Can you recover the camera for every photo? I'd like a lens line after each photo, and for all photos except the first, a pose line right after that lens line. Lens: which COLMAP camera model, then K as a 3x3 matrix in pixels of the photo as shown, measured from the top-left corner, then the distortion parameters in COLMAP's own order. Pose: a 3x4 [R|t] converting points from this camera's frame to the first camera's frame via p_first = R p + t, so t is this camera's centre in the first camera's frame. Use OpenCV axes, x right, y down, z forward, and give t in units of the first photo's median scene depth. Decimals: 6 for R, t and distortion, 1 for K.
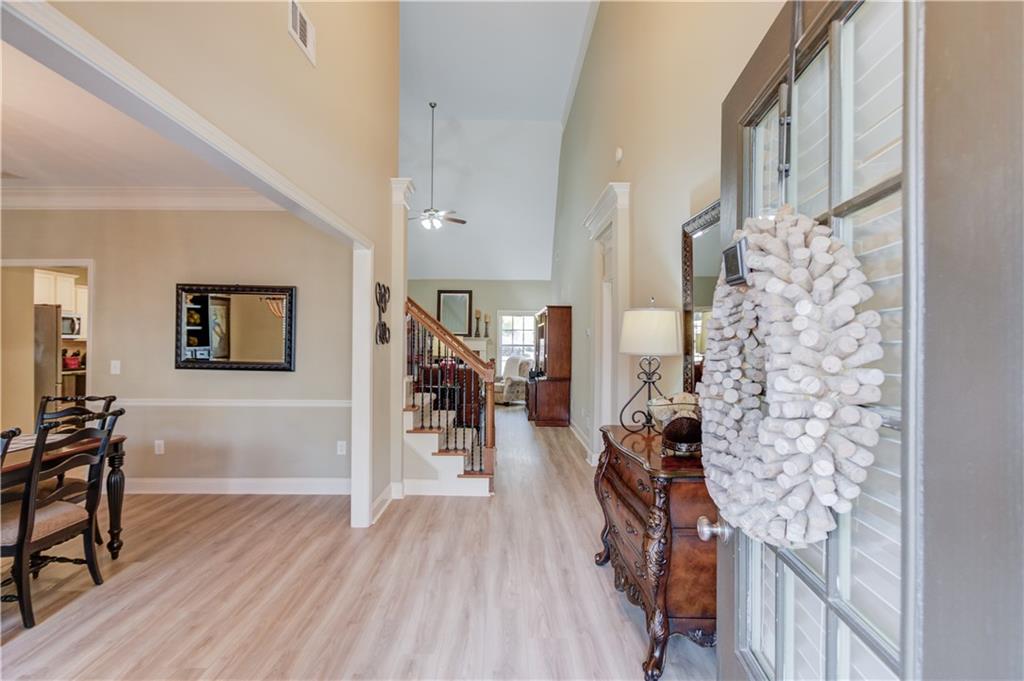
lens RADIAL K [[485.9, 0, 512.0], [0, 485.9, 340.5], [0, 0, 1]] dist [0.002109, 0.000269]
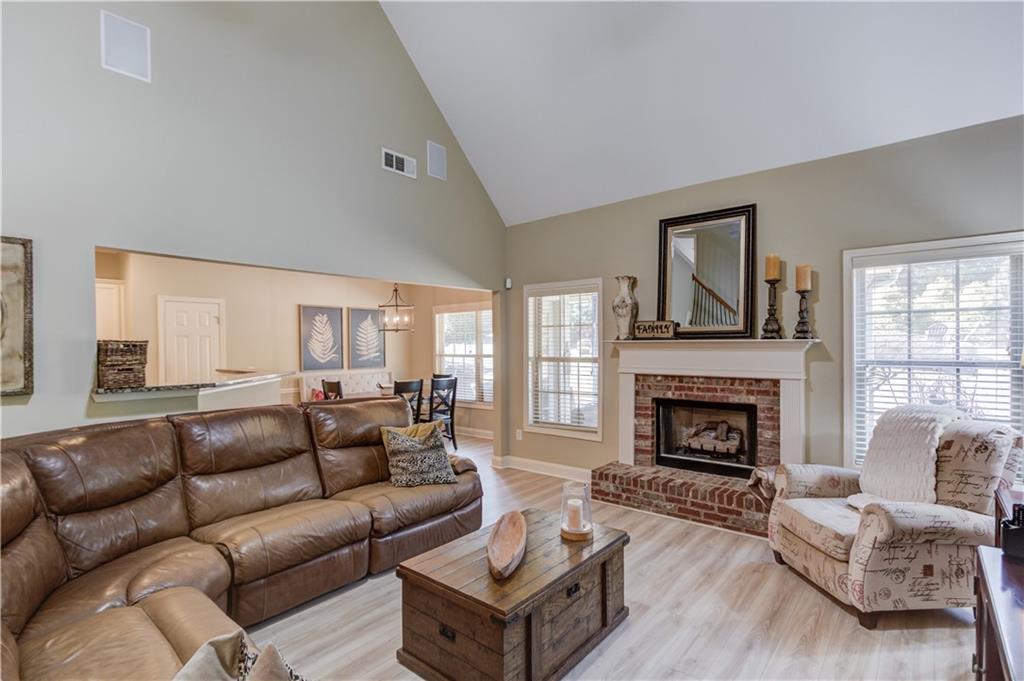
lens RADIAL K [[485.9, 0, 512.0], [0, 485.9, 340.5], [0, 0, 1]] dist [0.002109, 0.000269]
pose [[0.754386, -0.007799, -0.656385, 0.014169], [0.010469, 0.999945, 0.000151, -0.006982], [0.656348, -0.006986, 0.754426, 0.622735]]
